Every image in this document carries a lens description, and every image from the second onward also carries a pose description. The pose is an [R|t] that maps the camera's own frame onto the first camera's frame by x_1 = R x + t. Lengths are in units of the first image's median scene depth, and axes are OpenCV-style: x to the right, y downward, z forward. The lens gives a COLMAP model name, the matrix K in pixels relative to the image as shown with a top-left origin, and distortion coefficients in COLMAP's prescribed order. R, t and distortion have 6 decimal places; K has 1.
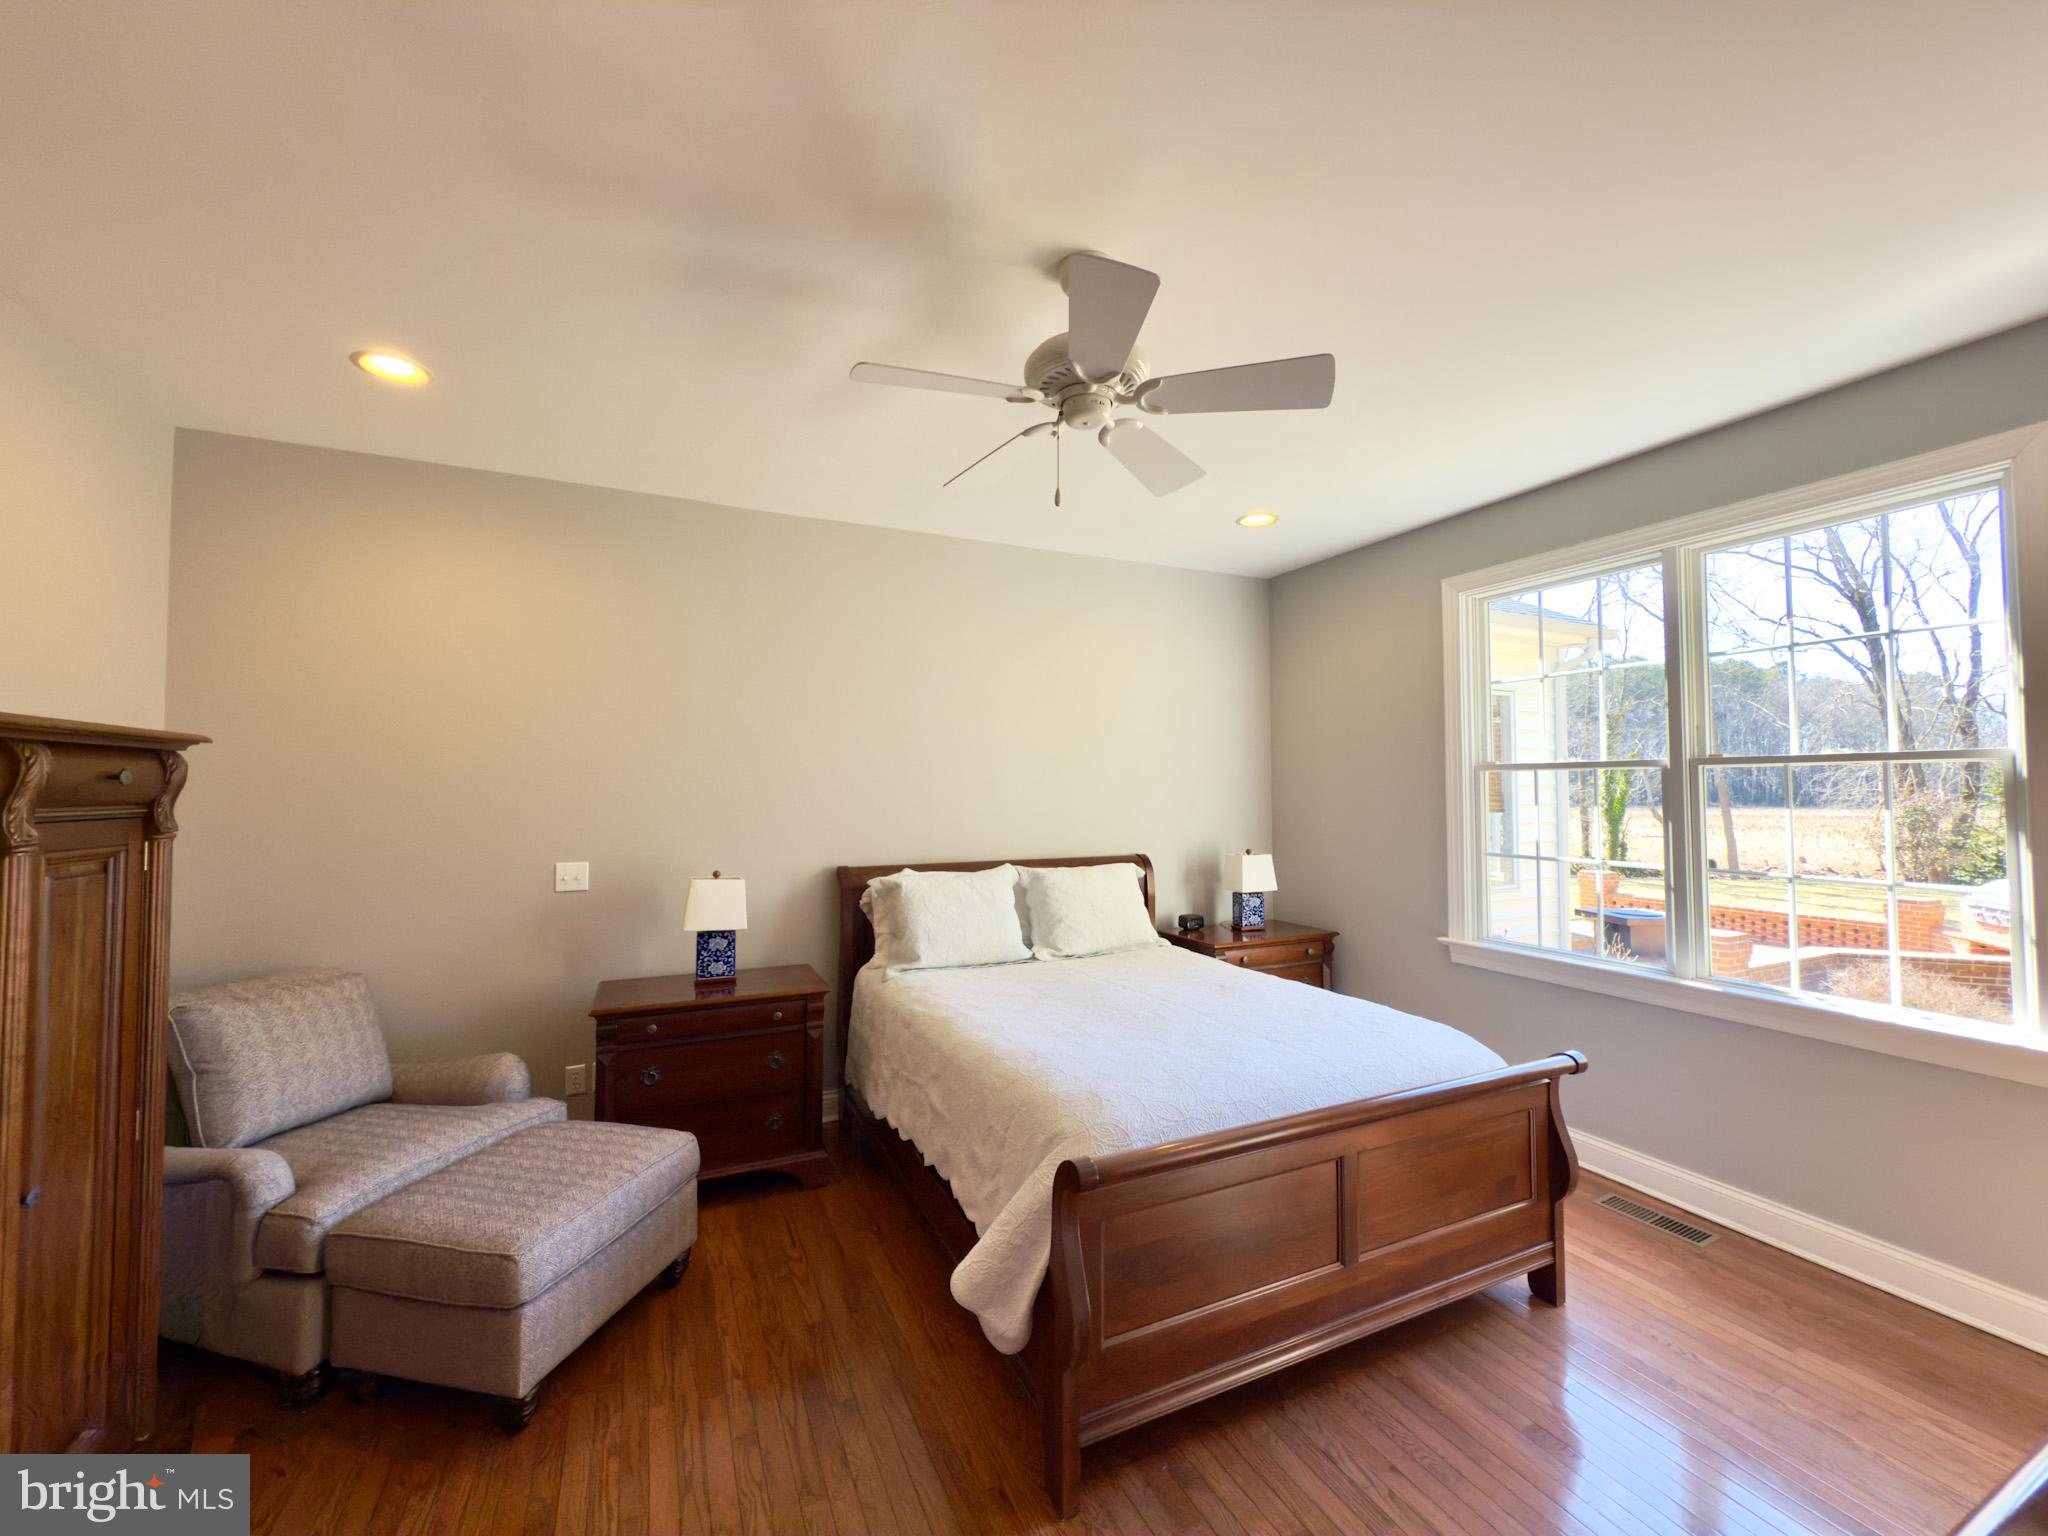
lens RADIAL K [[813.1, 0, 1024.0], [0, 813.1, 768.0], [0, 0, 1]] dist [0.001446, 0.000487]
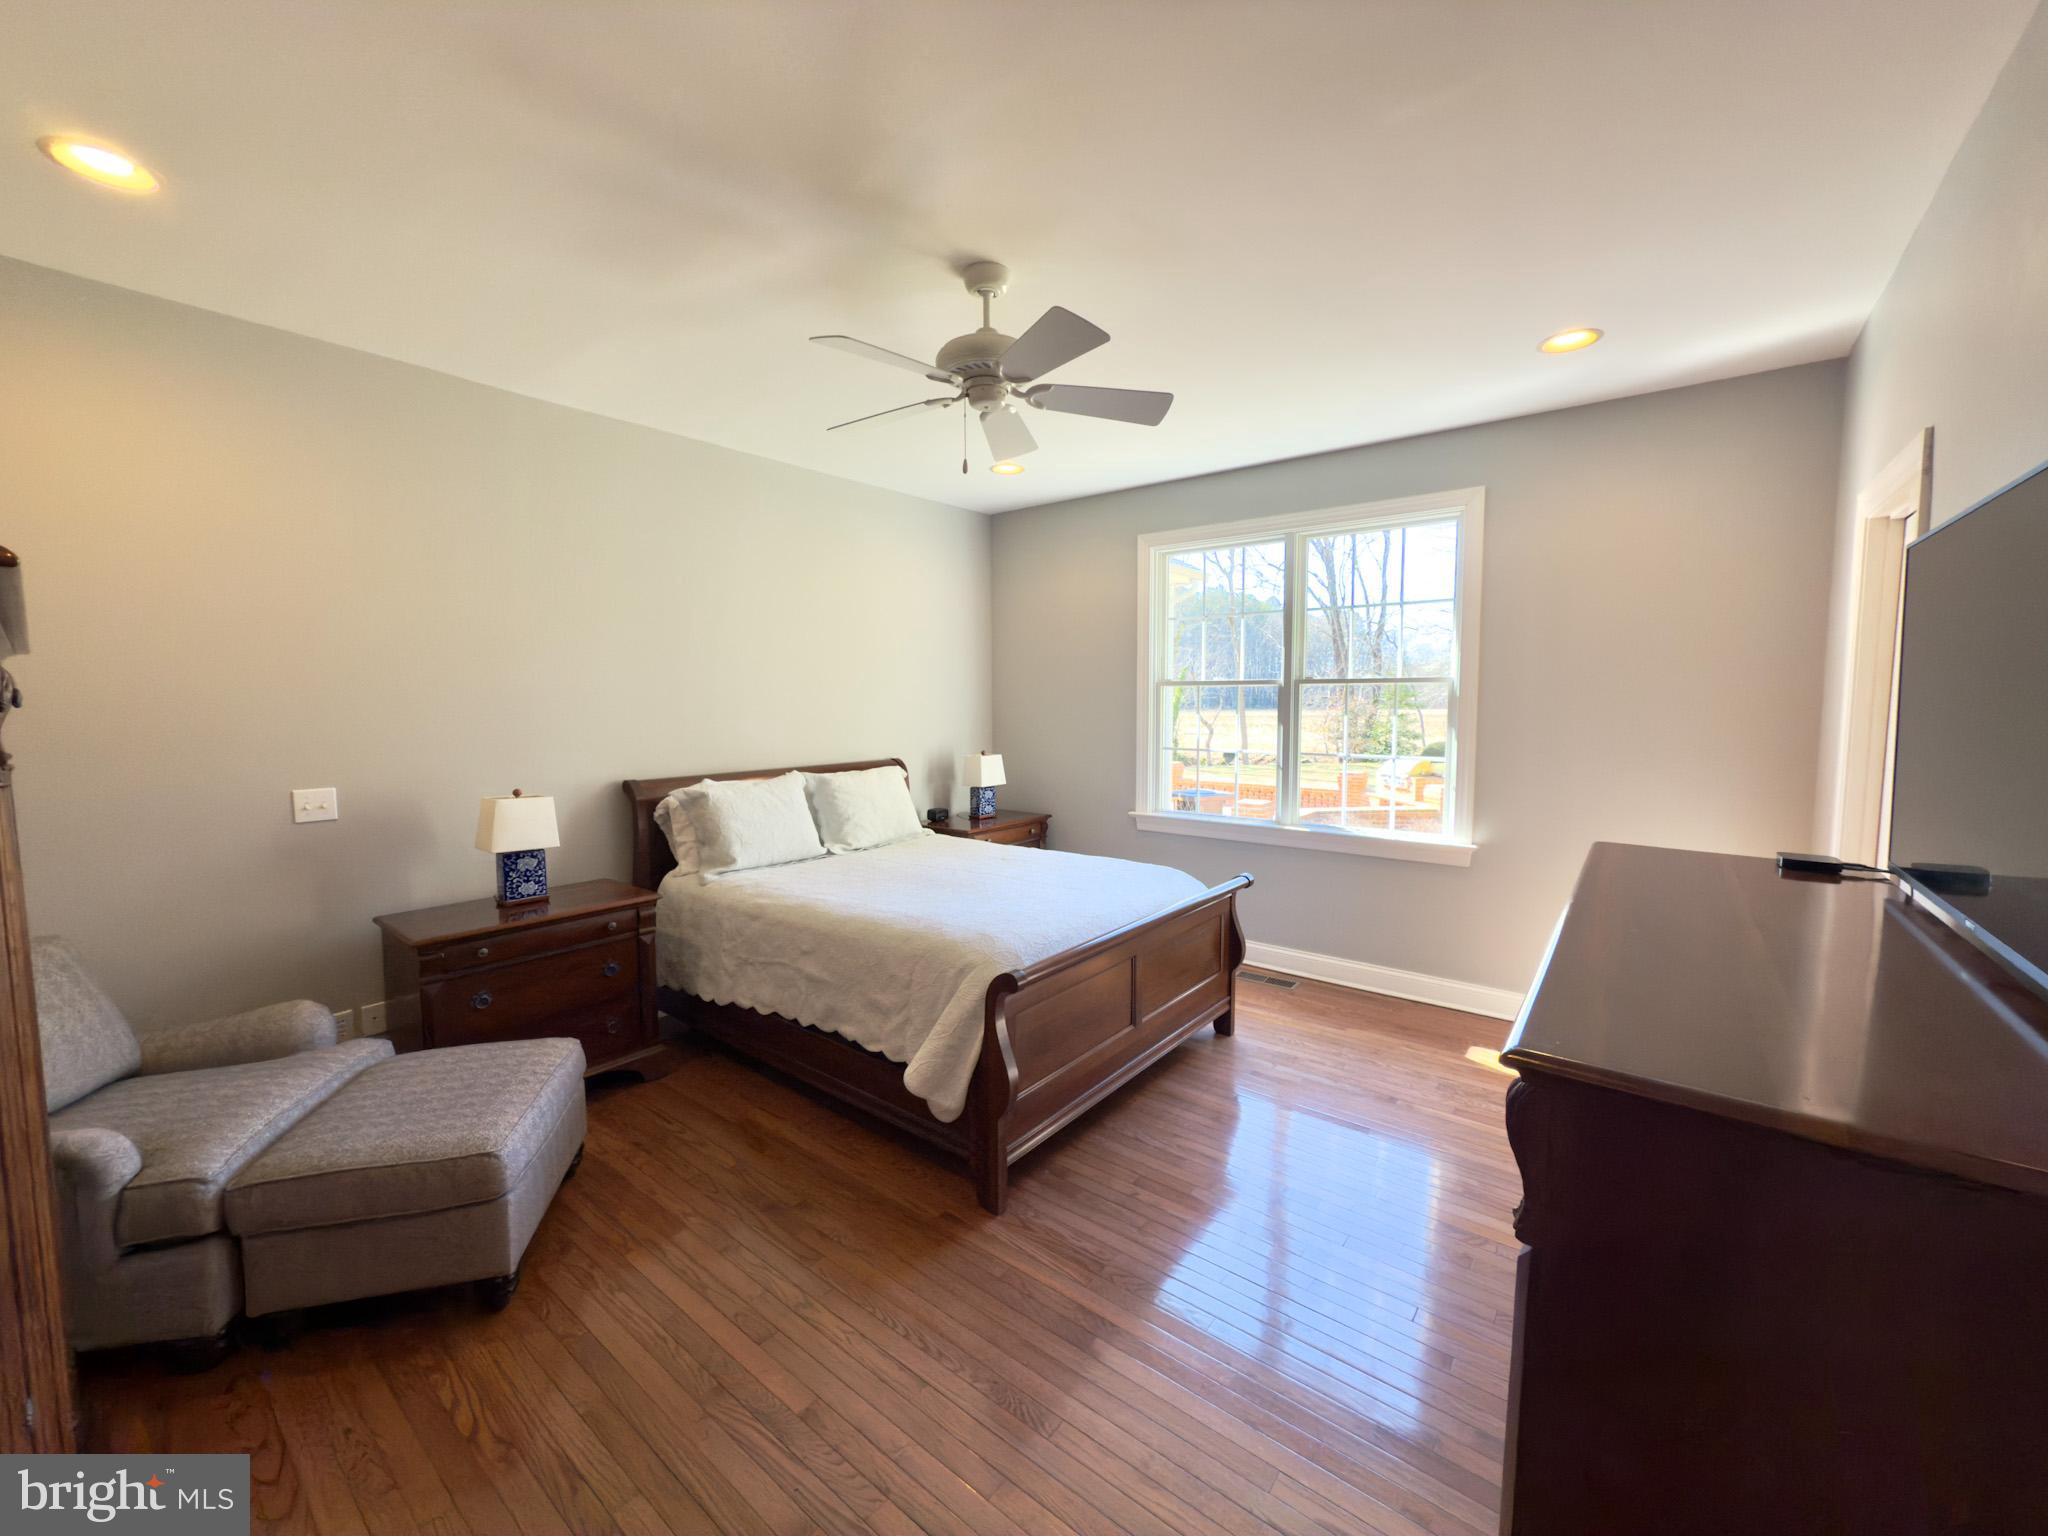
lens RADIAL K [[813.1, 0, 1024.0], [0, 813.1, 768.0], [0, 0, 1]] dist [0.001446, 0.000487]
pose [[0.895870, -0.040616, 0.442456, -0.285001], [-0.010063, 0.993703, 0.111593, -0.011317], [-0.444203, -0.104425, 0.889820, -0.117892]]
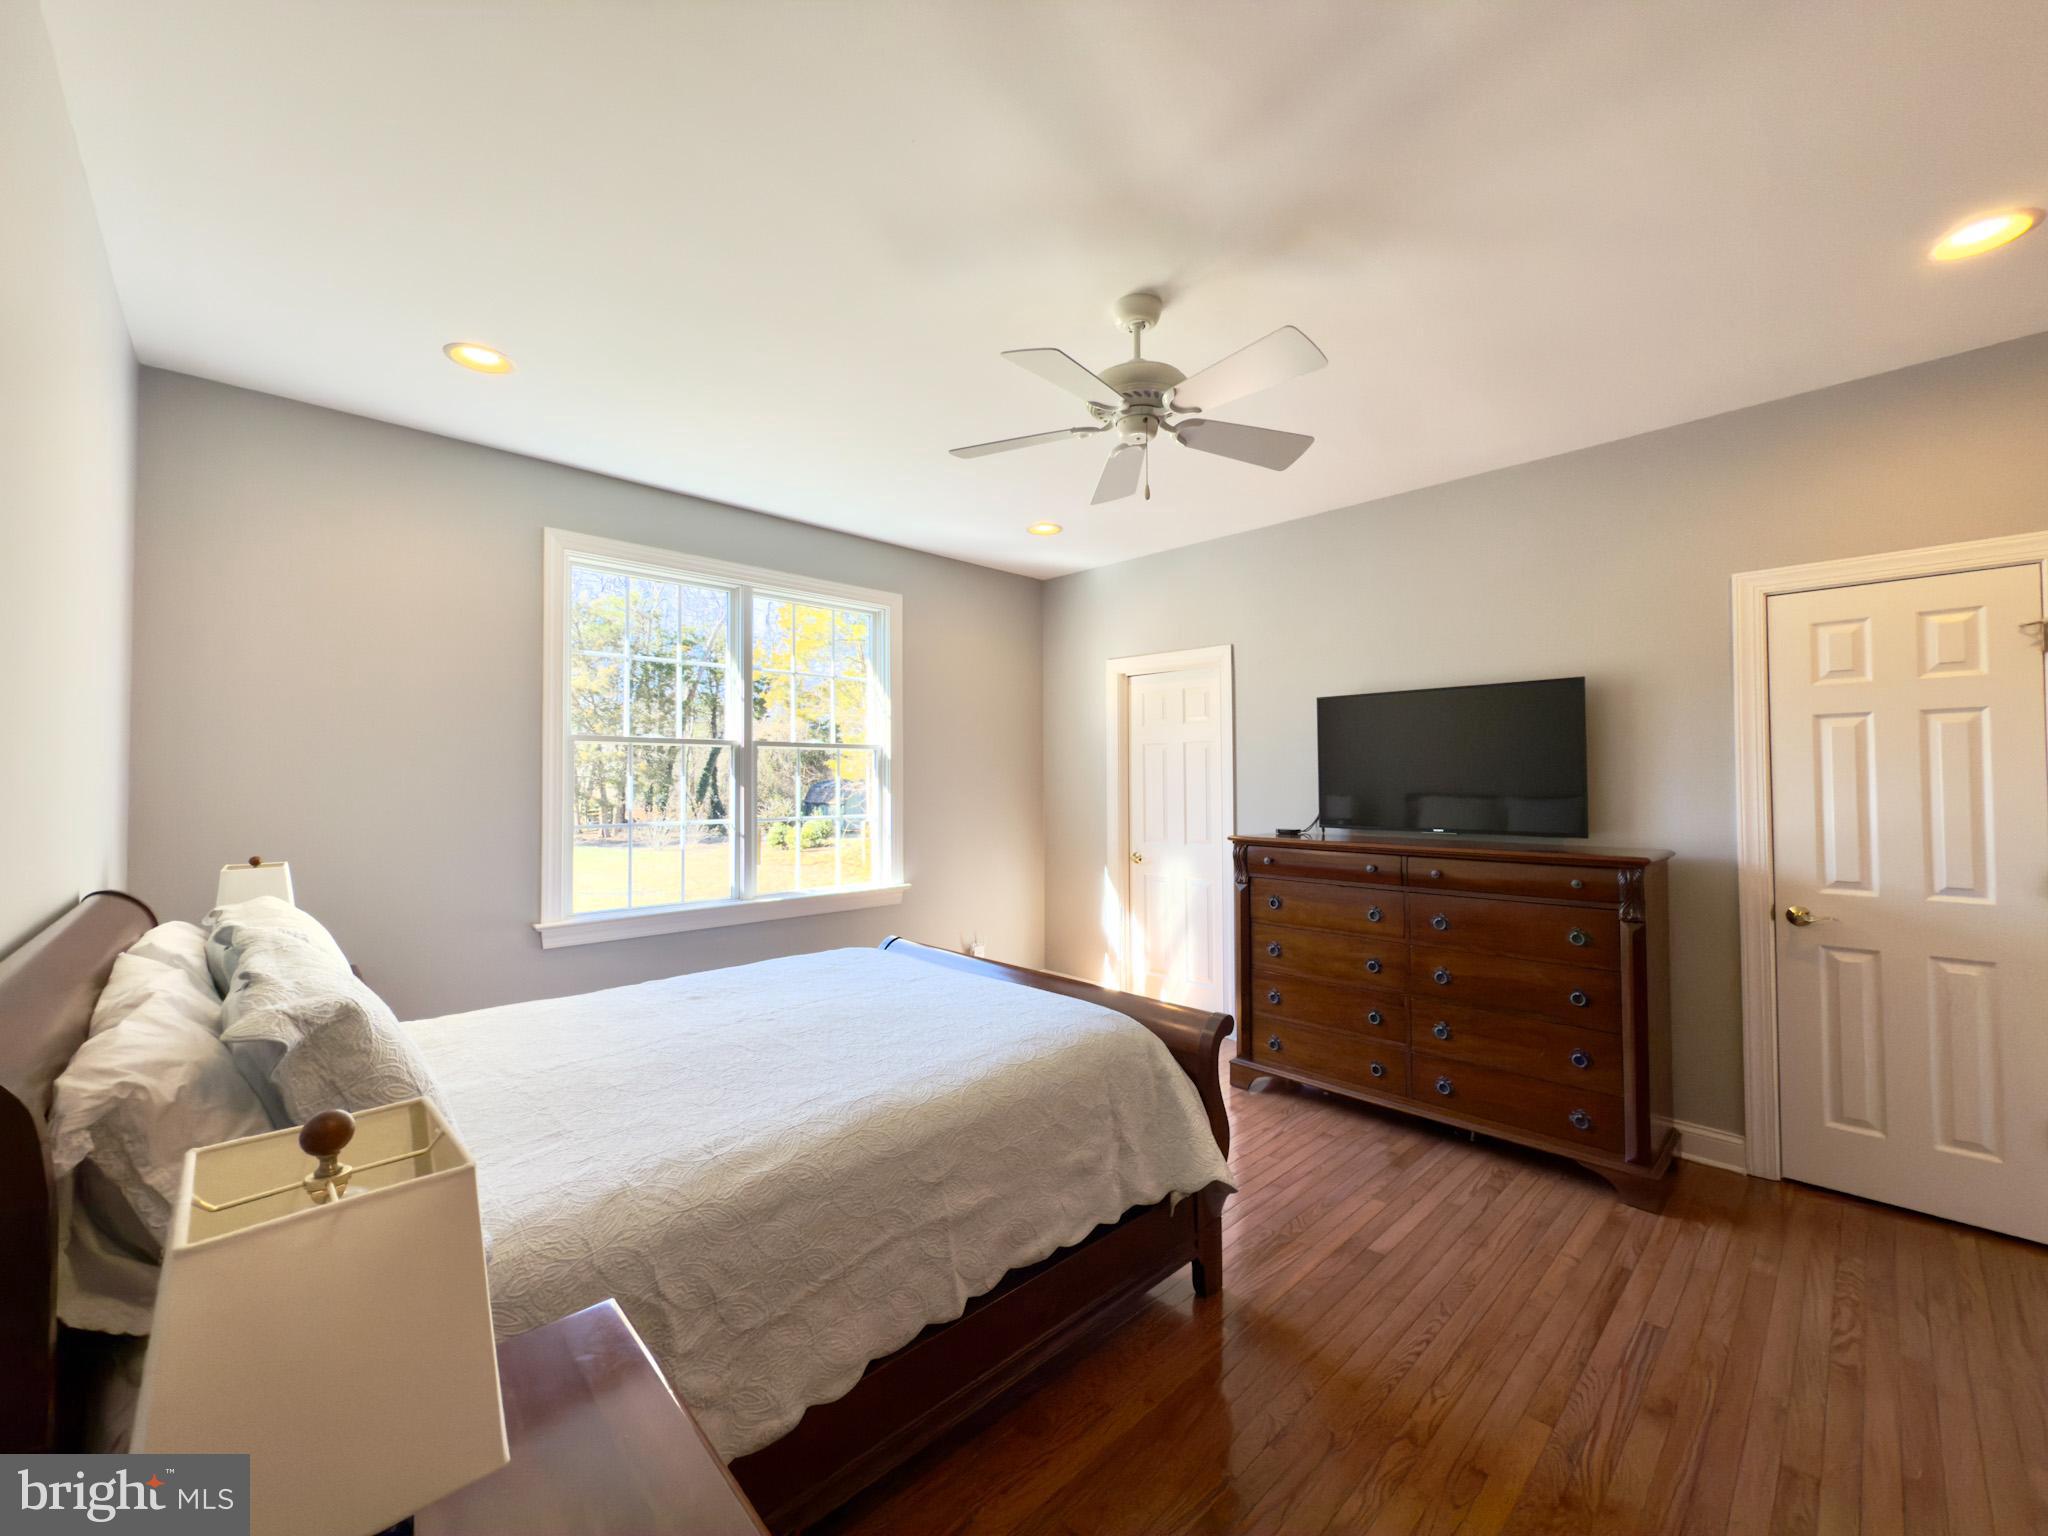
lens RADIAL K [[812.1, 0, 1024.0], [0, 812.1, 768.0], [0, 0, 1]] dist [-0.000512, -0.000037]
pose [[-0.315158, 0.014530, 0.948928, -0.635917], [-0.023183, 0.999467, -0.023003, 0.055382], [-0.948756, -0.029248, -0.314653, 0.980560]]
